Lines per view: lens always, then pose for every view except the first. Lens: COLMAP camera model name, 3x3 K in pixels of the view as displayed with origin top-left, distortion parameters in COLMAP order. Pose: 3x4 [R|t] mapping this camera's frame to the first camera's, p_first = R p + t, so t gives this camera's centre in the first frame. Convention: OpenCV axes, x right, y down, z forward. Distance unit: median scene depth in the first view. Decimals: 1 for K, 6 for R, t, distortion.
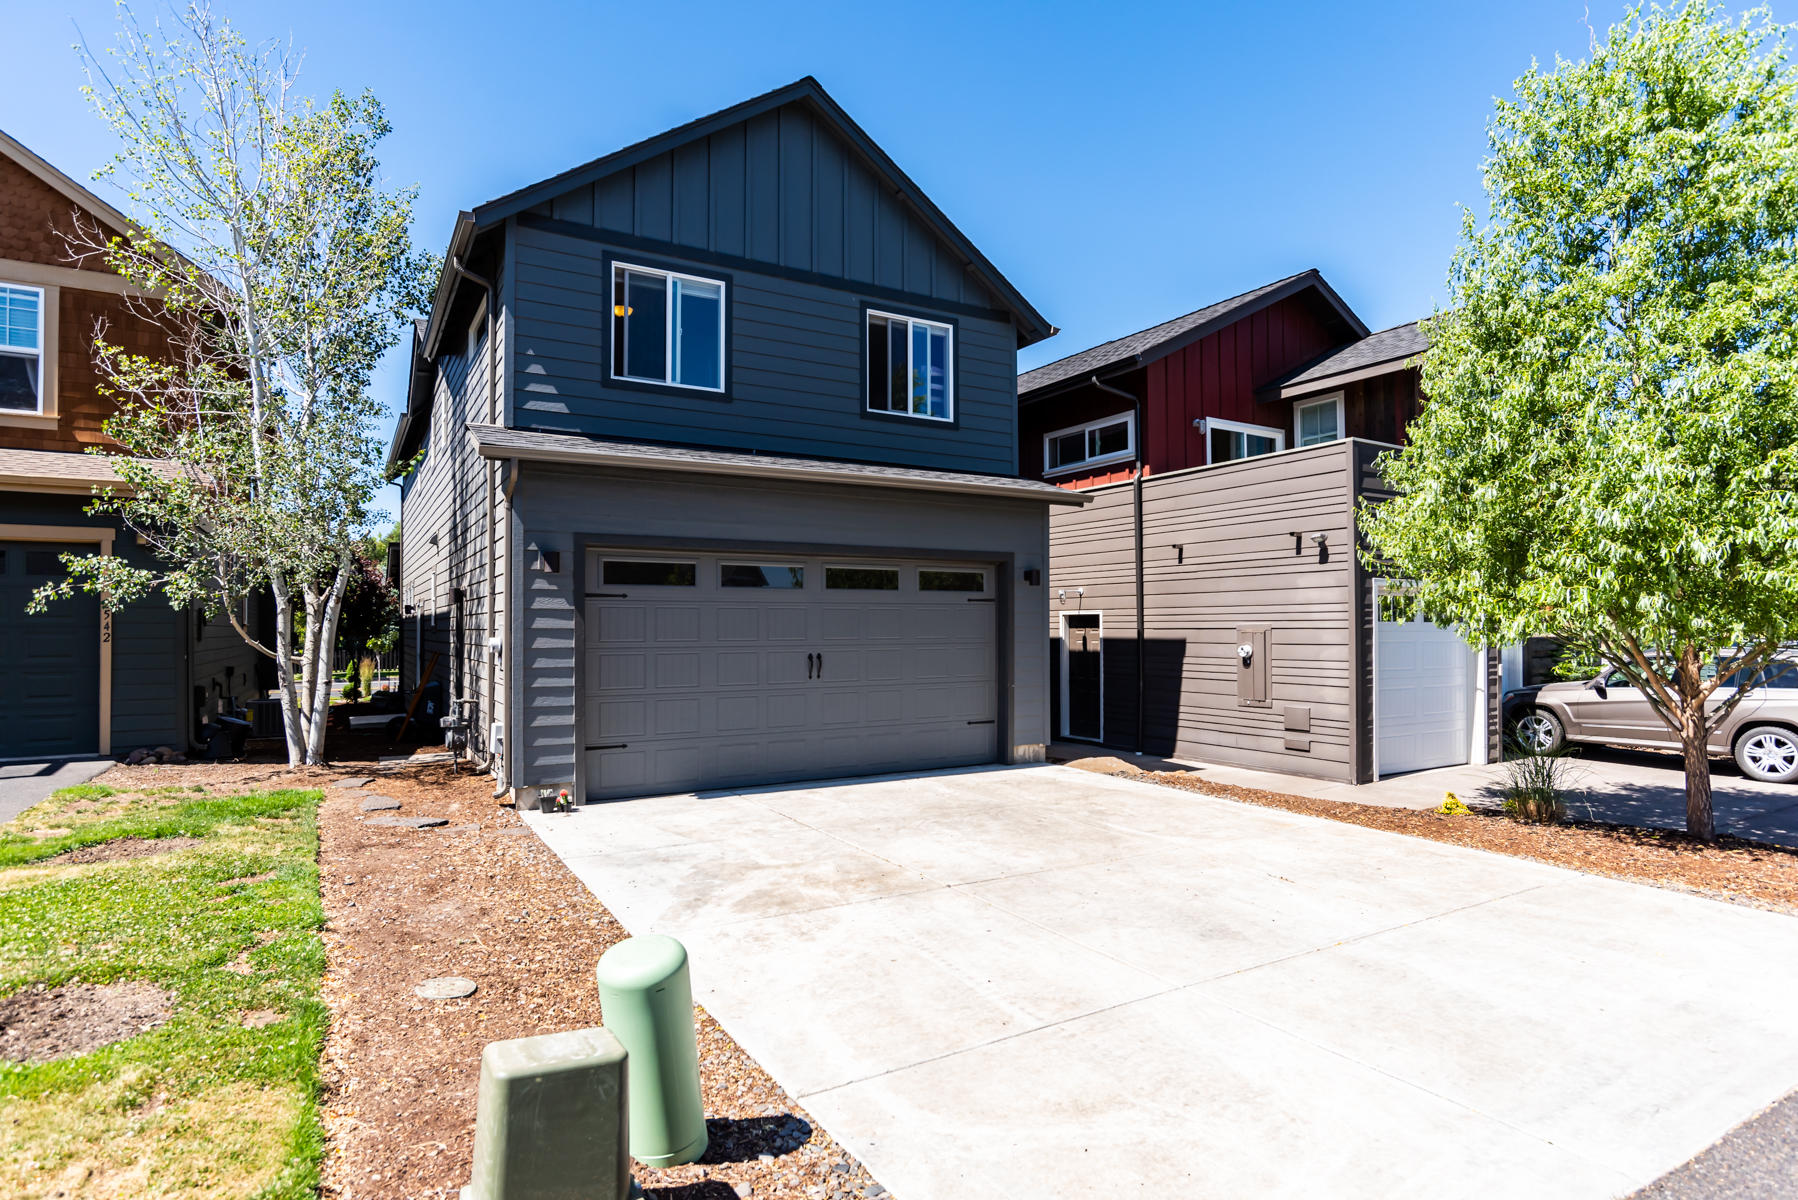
lens RADIAL K [[942.8, 0, 889.4], [0, 942.8, 592.6], [0, 0, 1]] dist [-0.046667, 0.018089]
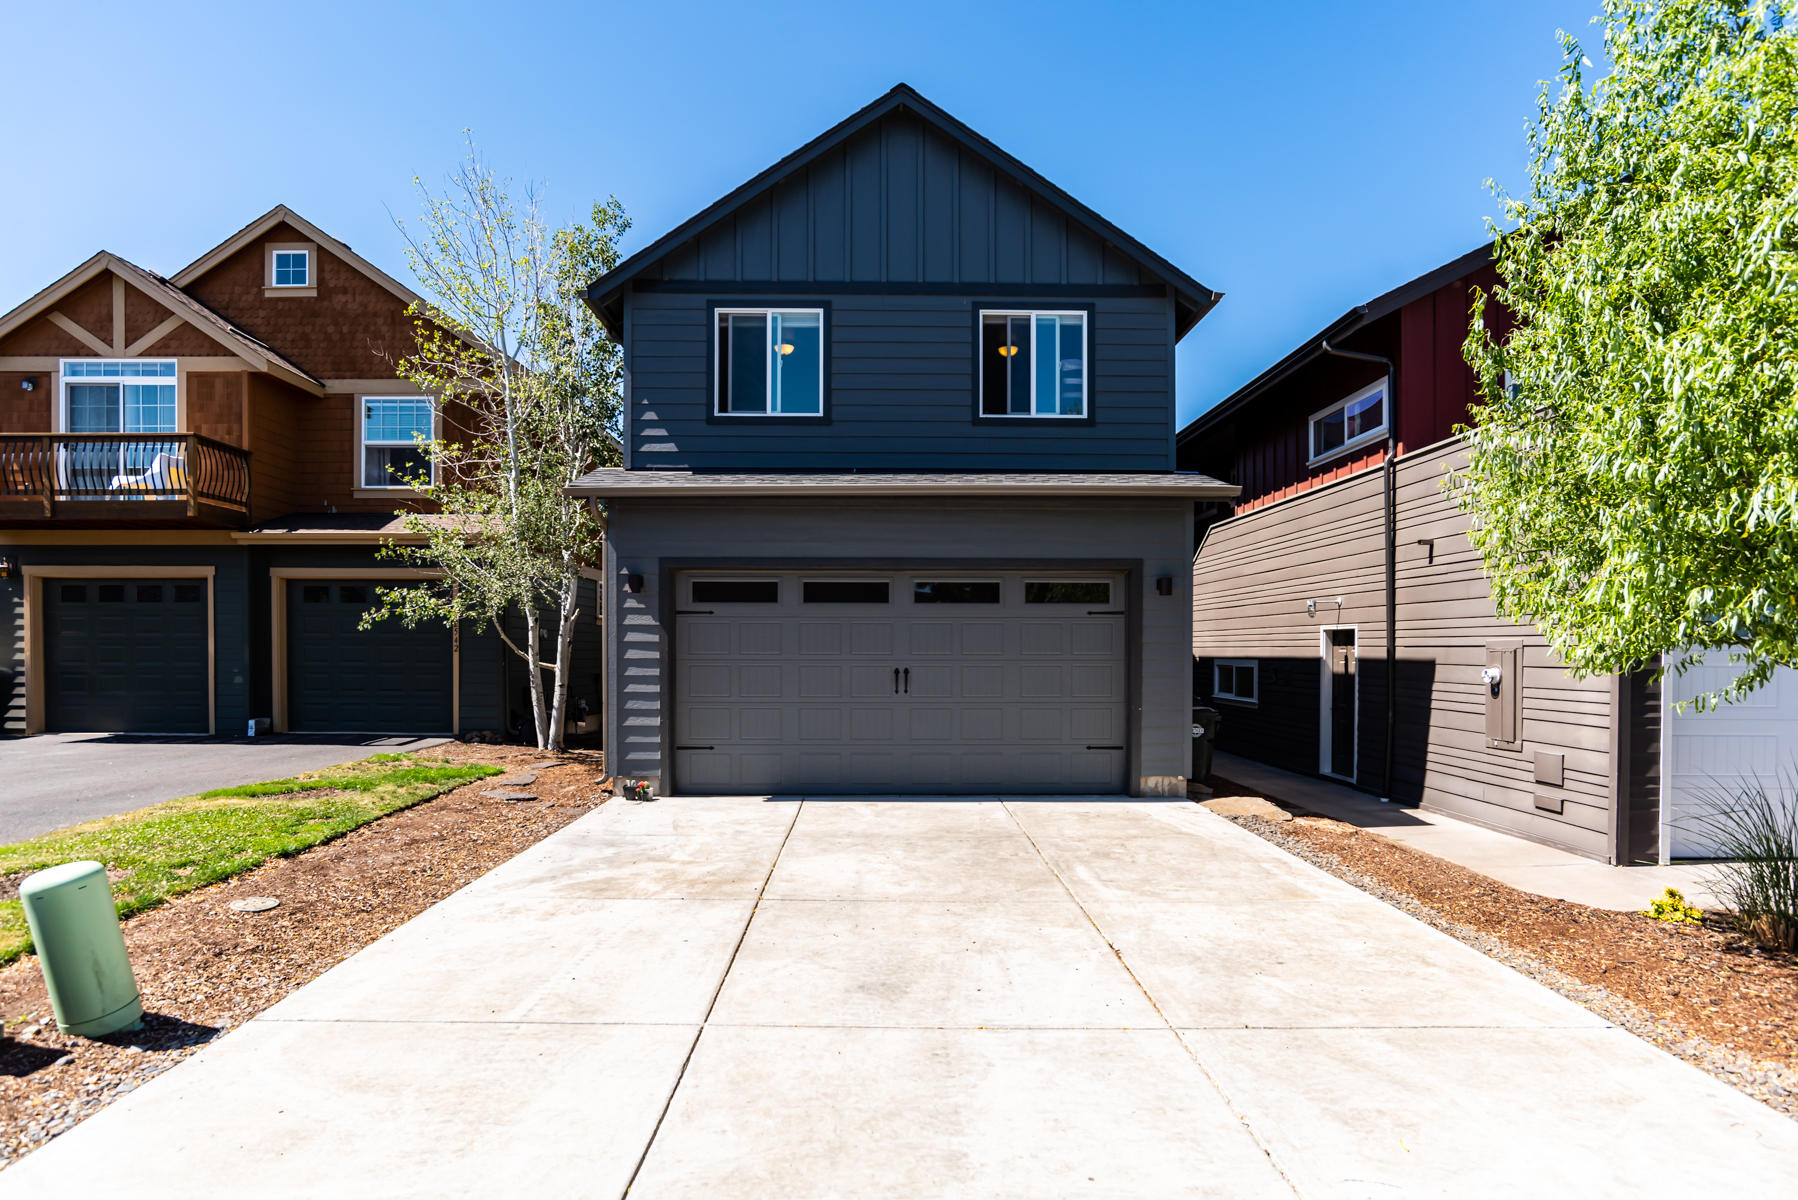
lens RADIAL K [[941.3, 0, 895.2], [0, 941.3, 639.8], [0, 0, 1]] dist [-0.050742, 0.019982]
pose [[0.867633, 0.001318, -0.497204, 0.397521], [0.013165, 0.999585, 0.025622, 0.008790], [0.497031, -0.028776, 0.867255, 0.128109]]
